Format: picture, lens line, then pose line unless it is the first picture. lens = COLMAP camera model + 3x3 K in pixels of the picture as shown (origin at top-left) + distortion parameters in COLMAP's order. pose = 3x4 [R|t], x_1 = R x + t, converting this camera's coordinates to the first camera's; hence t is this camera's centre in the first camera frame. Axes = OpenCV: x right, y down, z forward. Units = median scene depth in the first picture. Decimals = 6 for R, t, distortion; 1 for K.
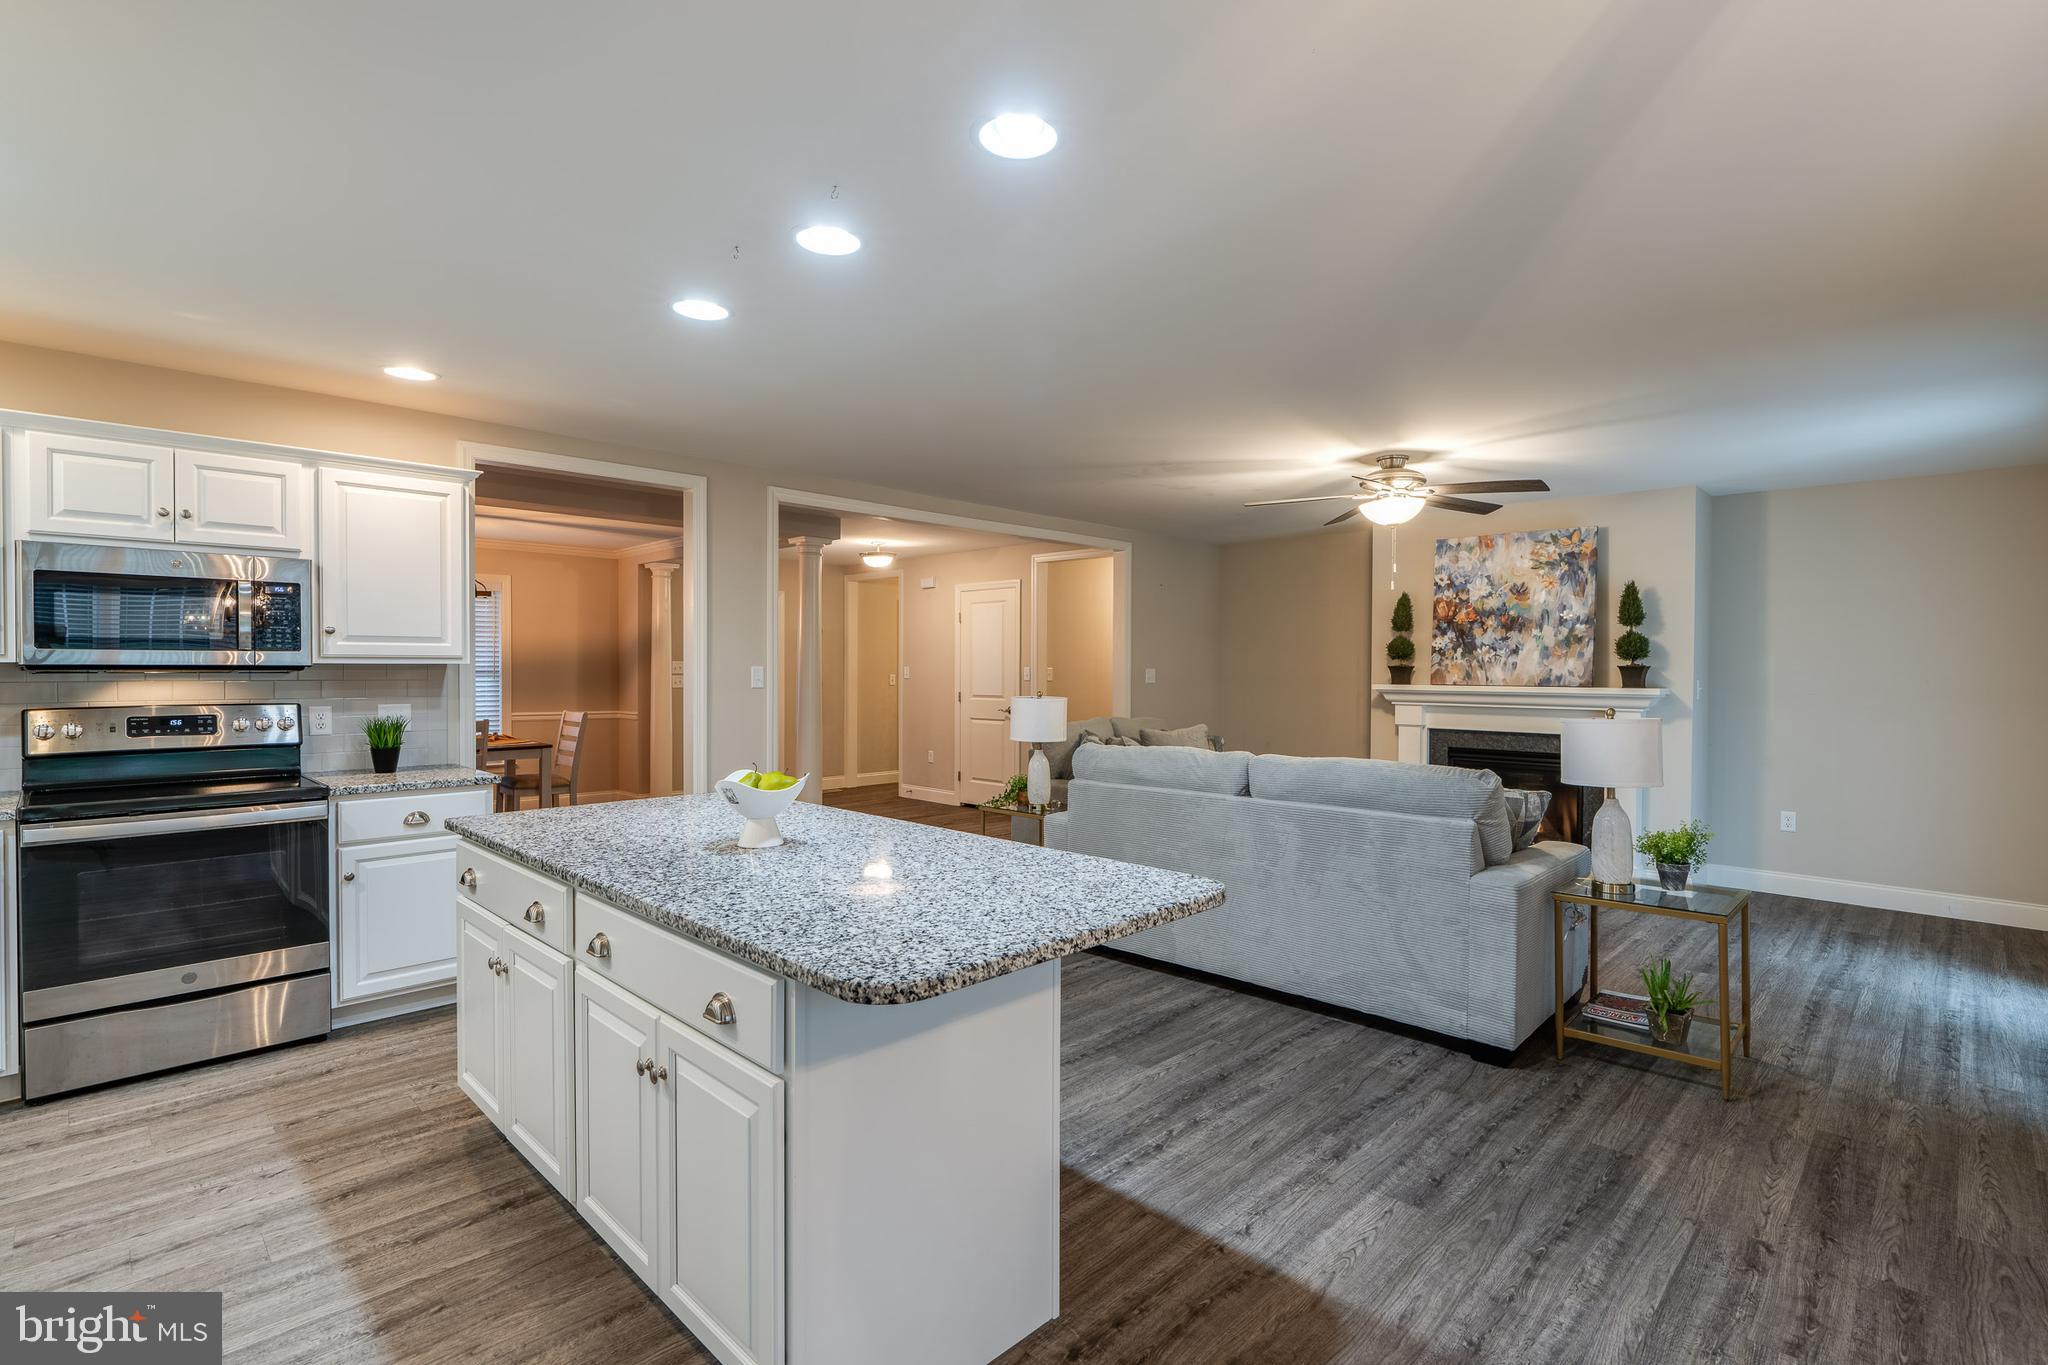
lens RADIAL K [[955.4, 0, 1055.7], [0, 955.4, 679.4], [0, 0, 1]] dist [-0.006383, 0.001447]
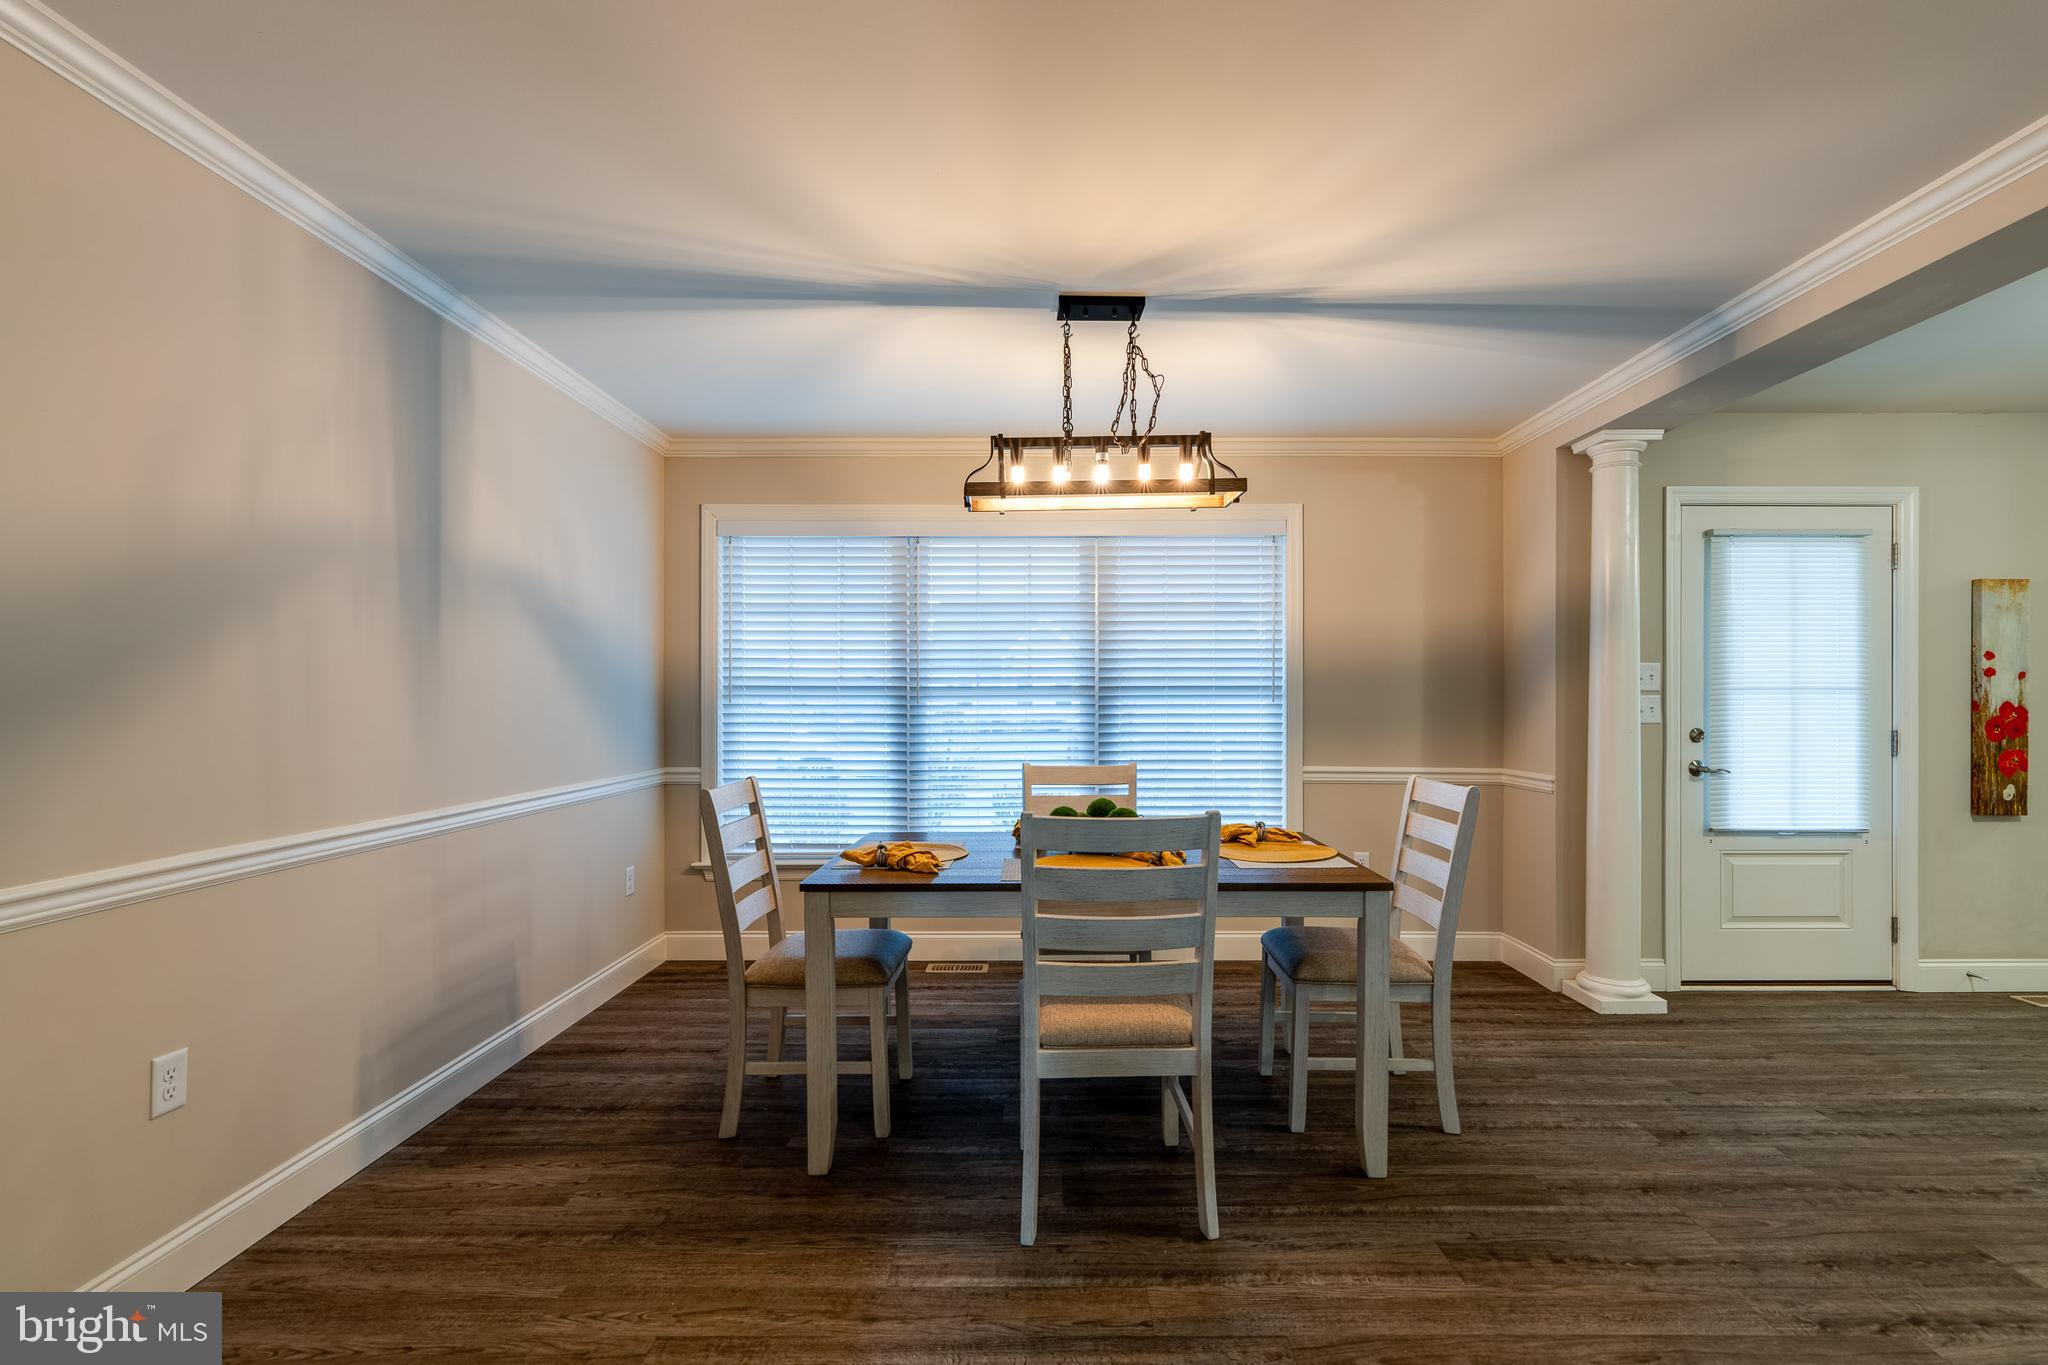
lens RADIAL K [[930.0, 0, 1041.4], [0, 930.0, 690.3], [0, 0, 1]] dist [-0.001377, 0.000418]
pose [[0.689022, -0.011179, -0.724654, -0.431202], [-0.006518, 0.999745, -0.021620, 0.007582], [0.724711, 0.019620, 0.688773, 0.782509]]
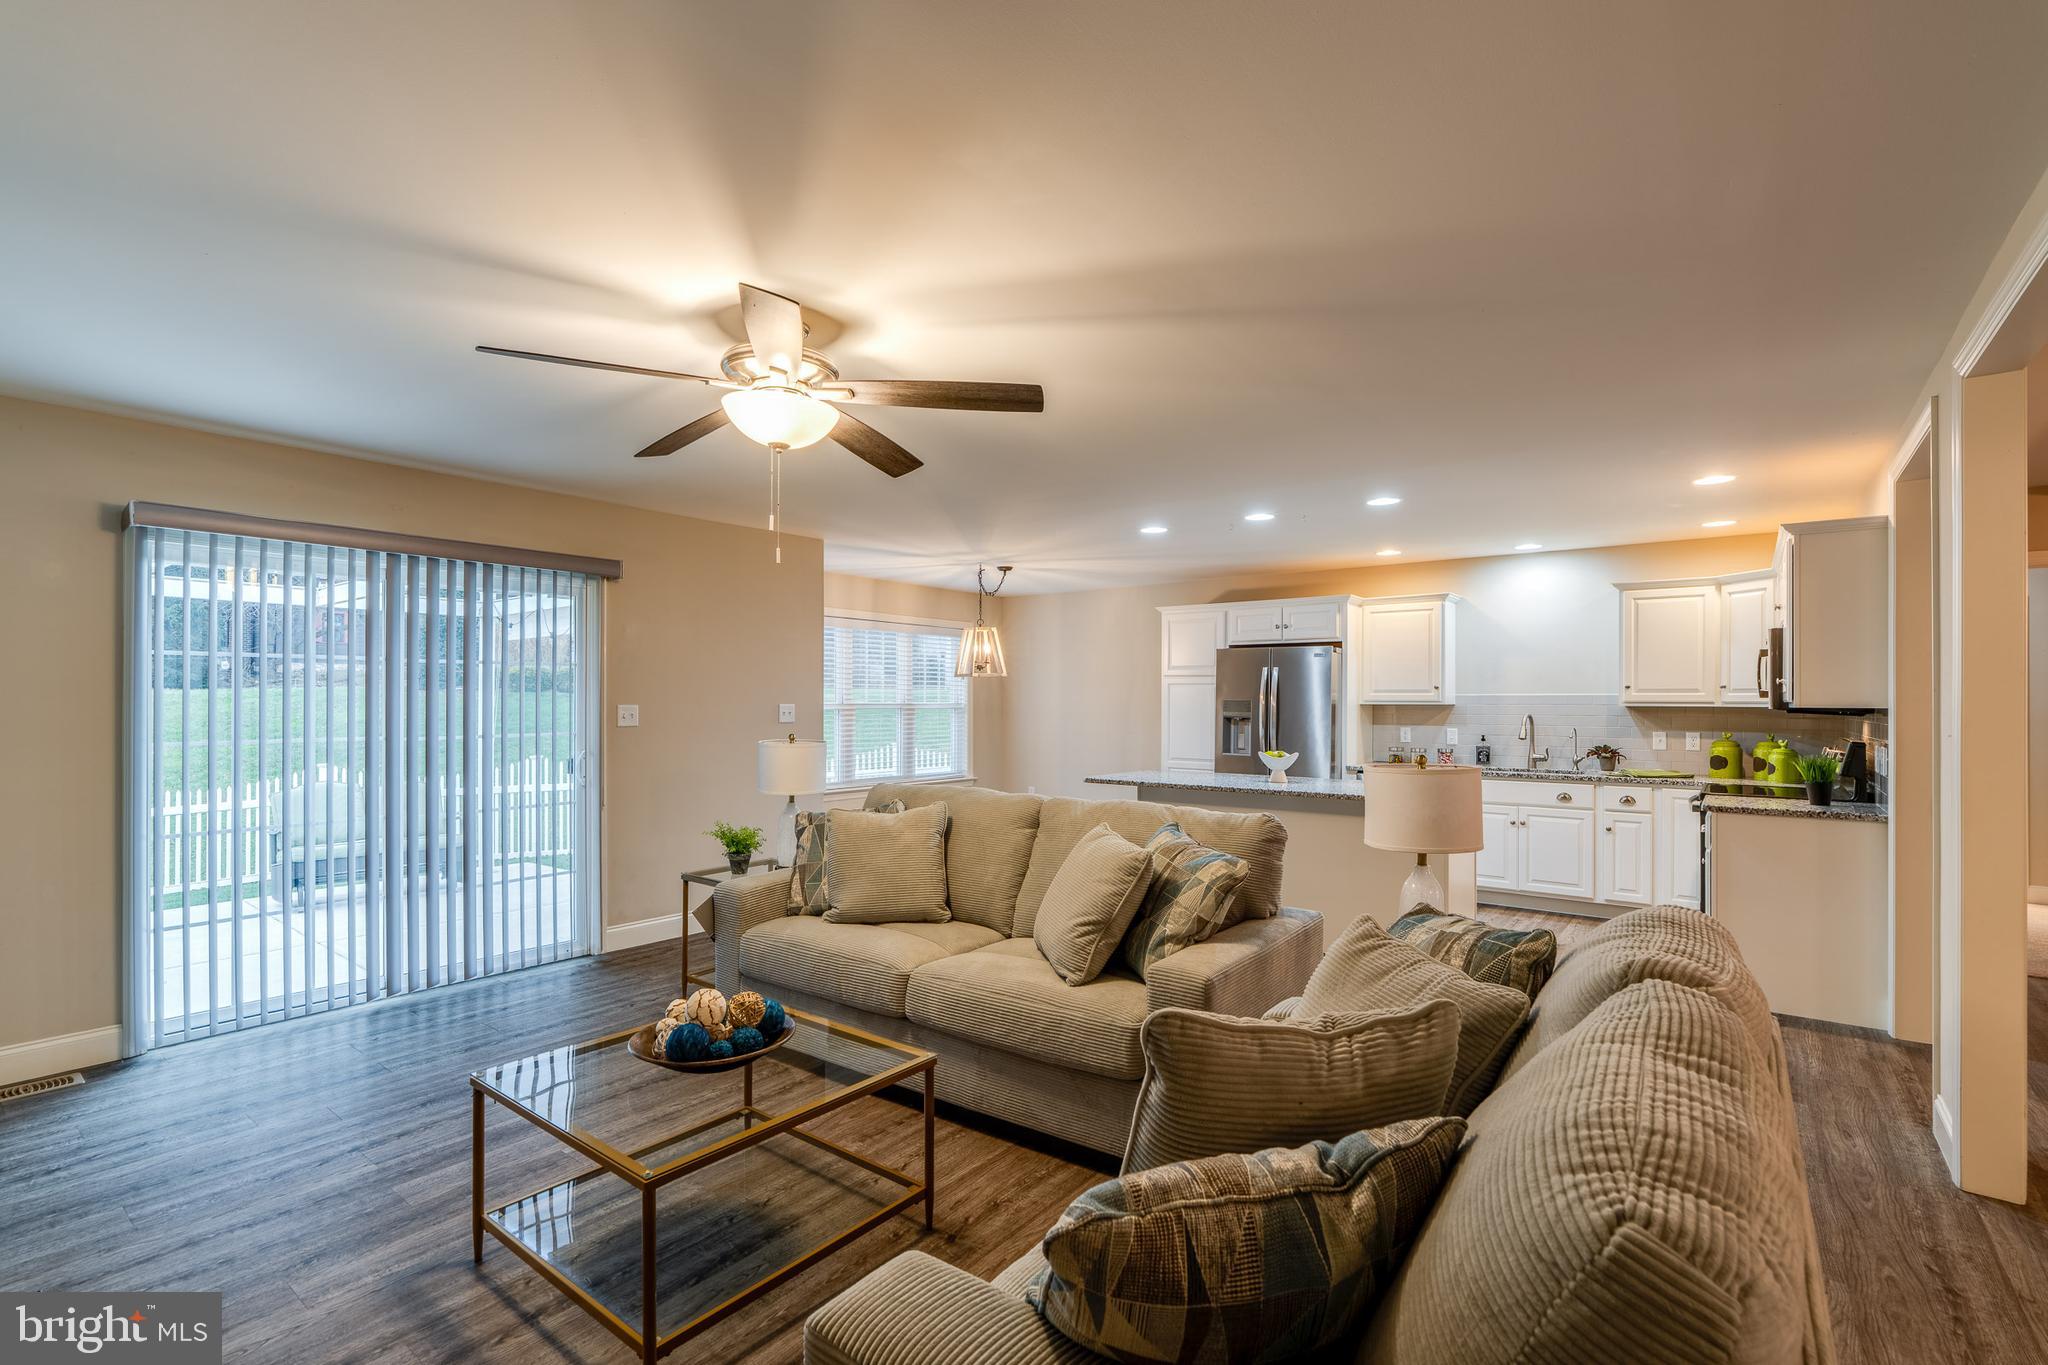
lens RADIAL K [[929.3, 0, 1026.1], [0, 929.3, 696.9], [0, 0, 1]] dist [-0.003531, 0.000069]
pose [[-0.994822, -0.008247, -0.101298, 0.218494], [-0.009147, 0.999923, 0.008426, -0.019999], [0.101221, 0.009309, -0.994820, 1.296965]]
